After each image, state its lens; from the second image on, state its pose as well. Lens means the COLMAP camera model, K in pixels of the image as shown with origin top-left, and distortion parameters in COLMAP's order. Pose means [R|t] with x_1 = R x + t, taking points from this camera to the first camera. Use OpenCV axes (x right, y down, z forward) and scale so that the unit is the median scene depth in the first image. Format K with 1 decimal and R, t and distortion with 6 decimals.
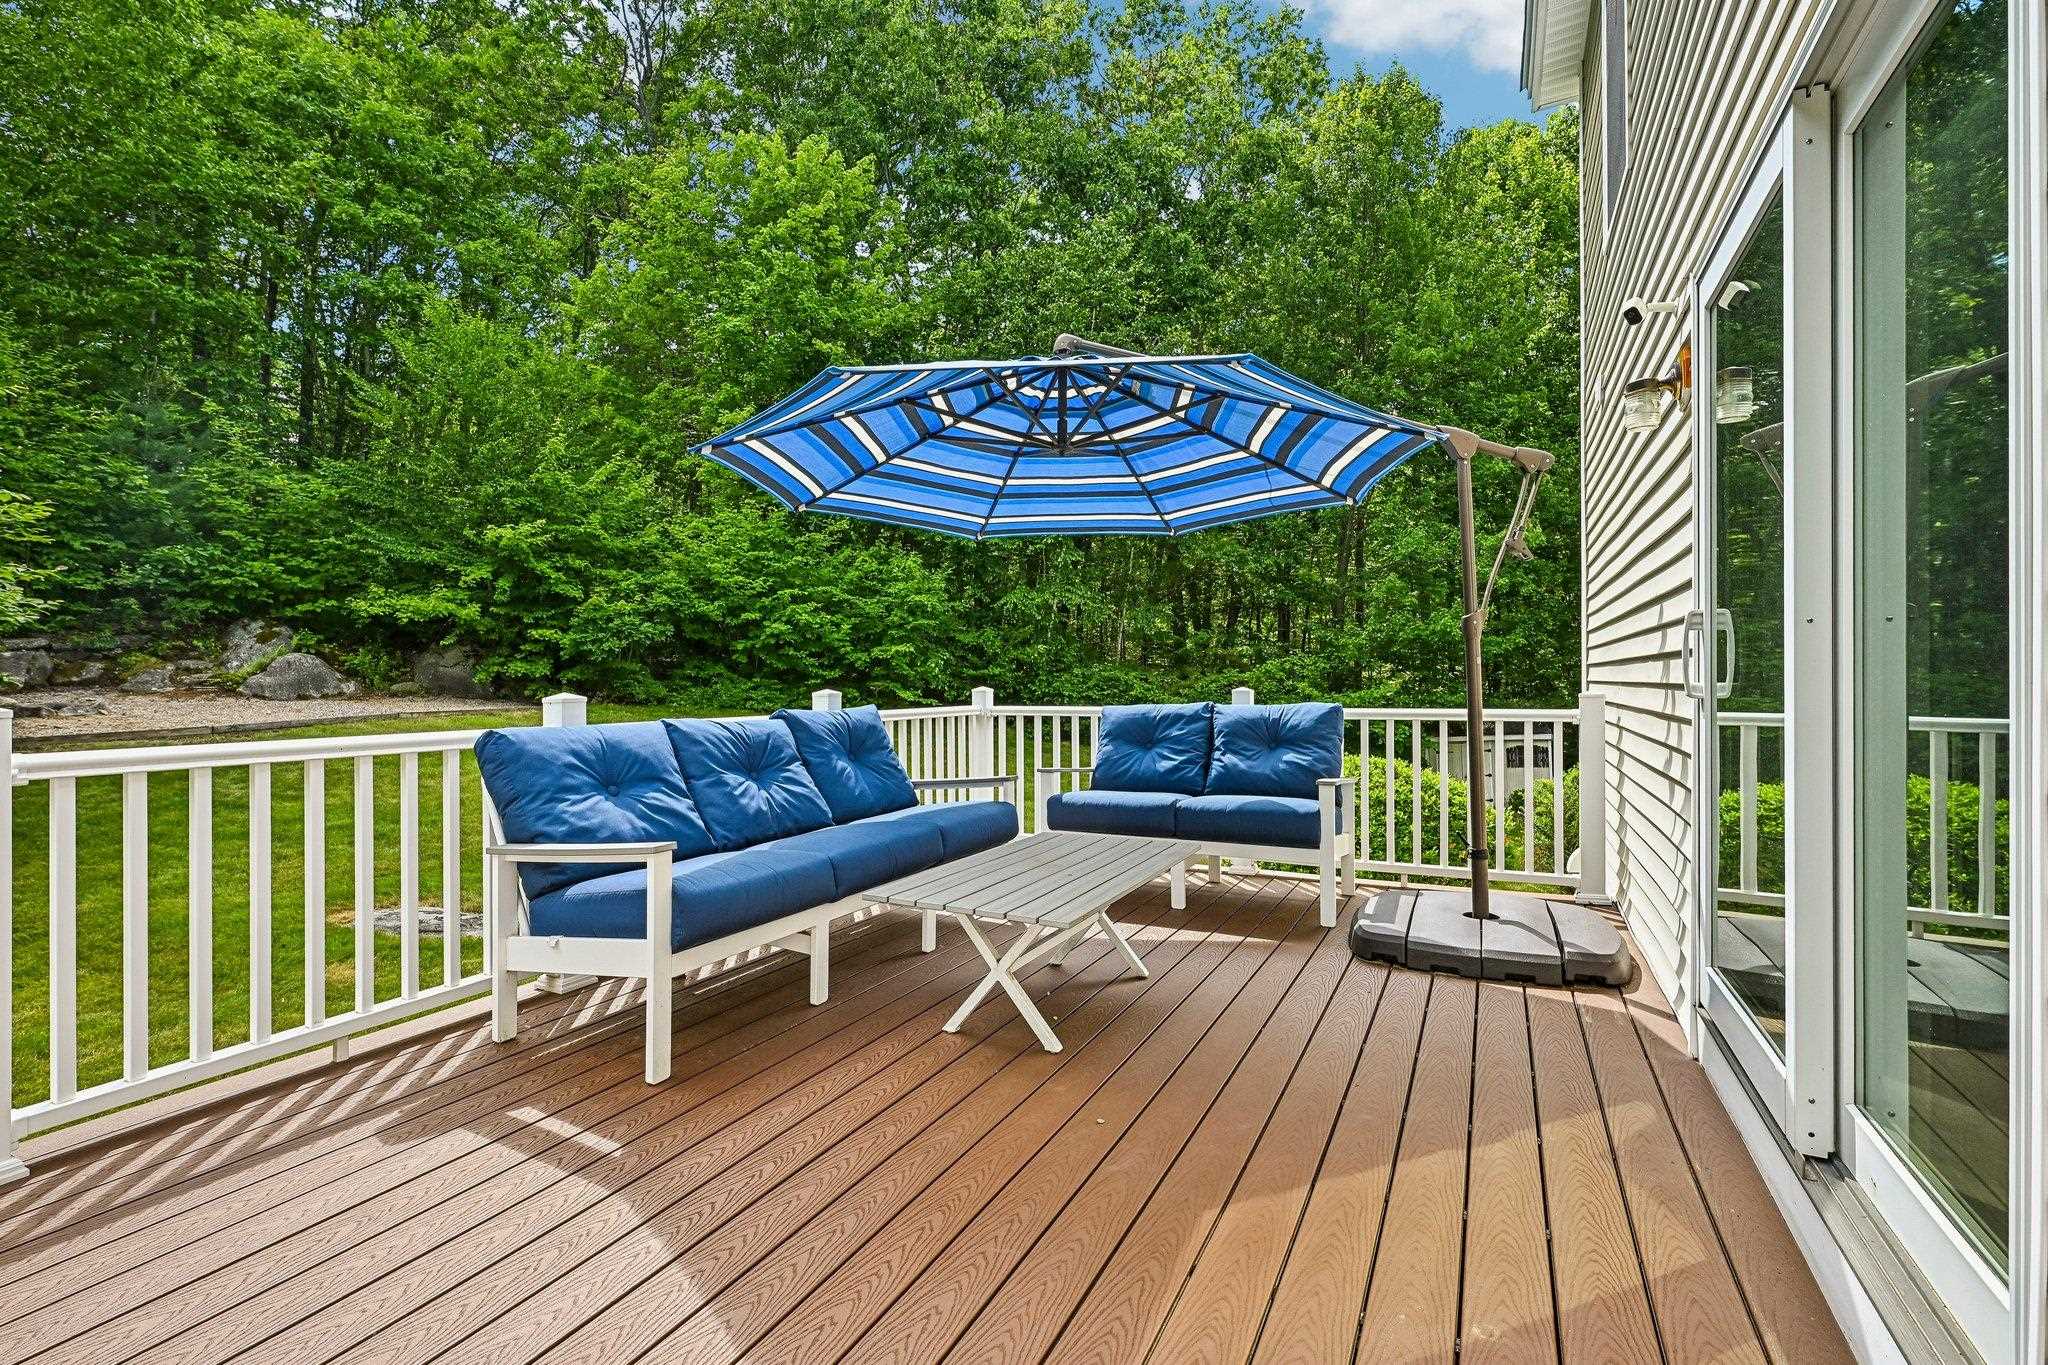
lens RADIAL K [[919.5, 0, 1016.9], [0, 919.5, 679.1], [0, 0, 1]] dist [0.004279, -0.002612]
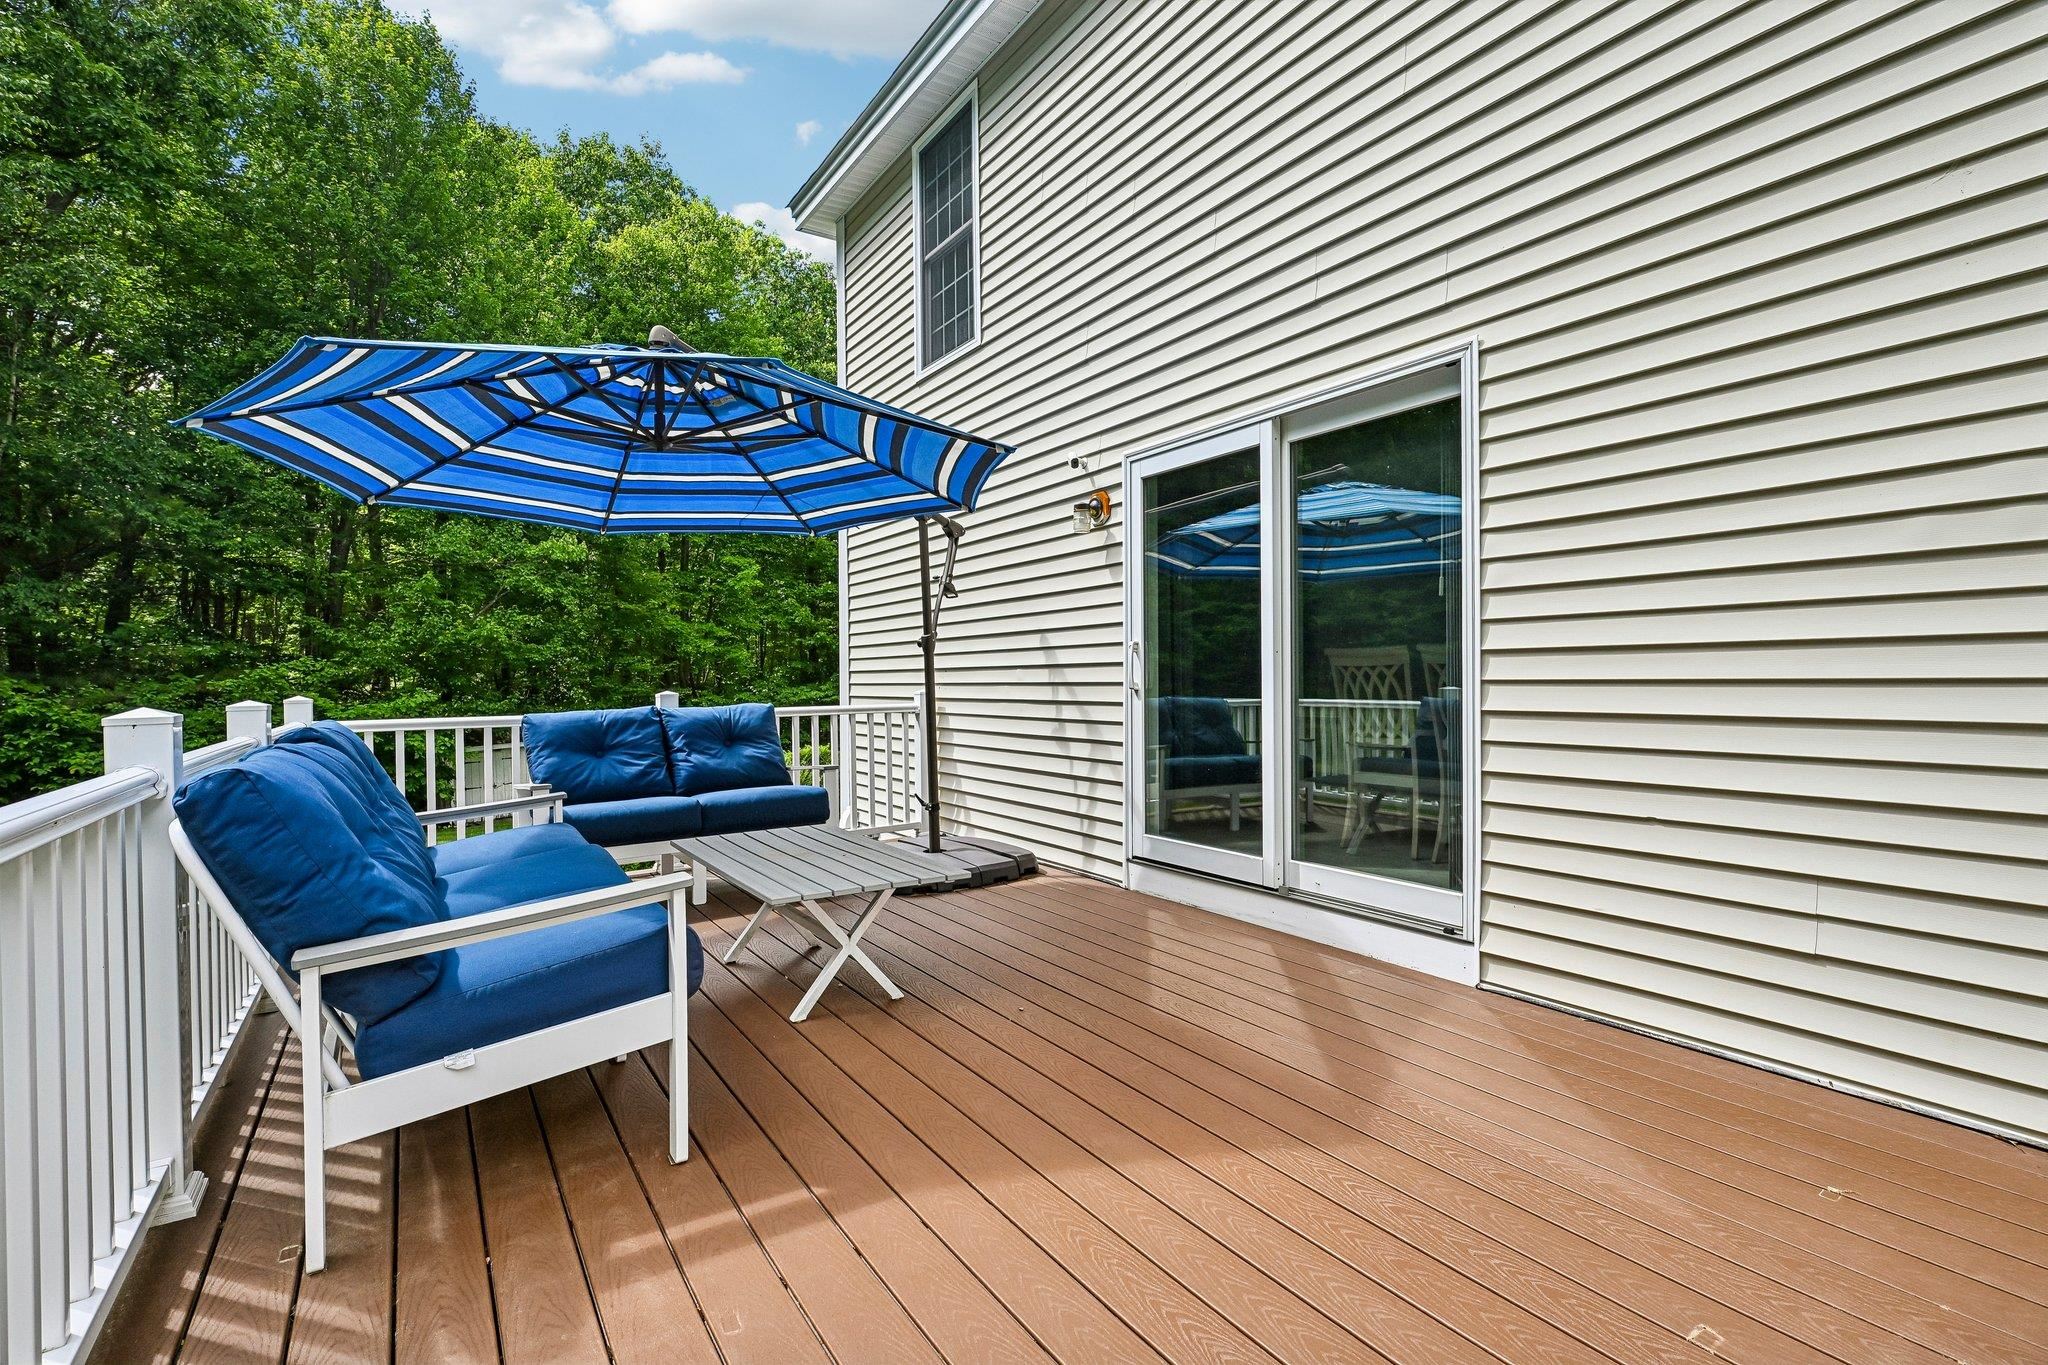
lens RADIAL K [[919.5, 0, 1017.0], [0, 919.5, 689.5], [0, 0, 1]] dist [0.004279, -0.002612]
pose [[0.480815, -0.009159, 0.876774, -0.600571], [0.006272, 0.999956, 0.007007, 0.002989], [-0.876800, 0.002130, 0.480851, 0.199832]]
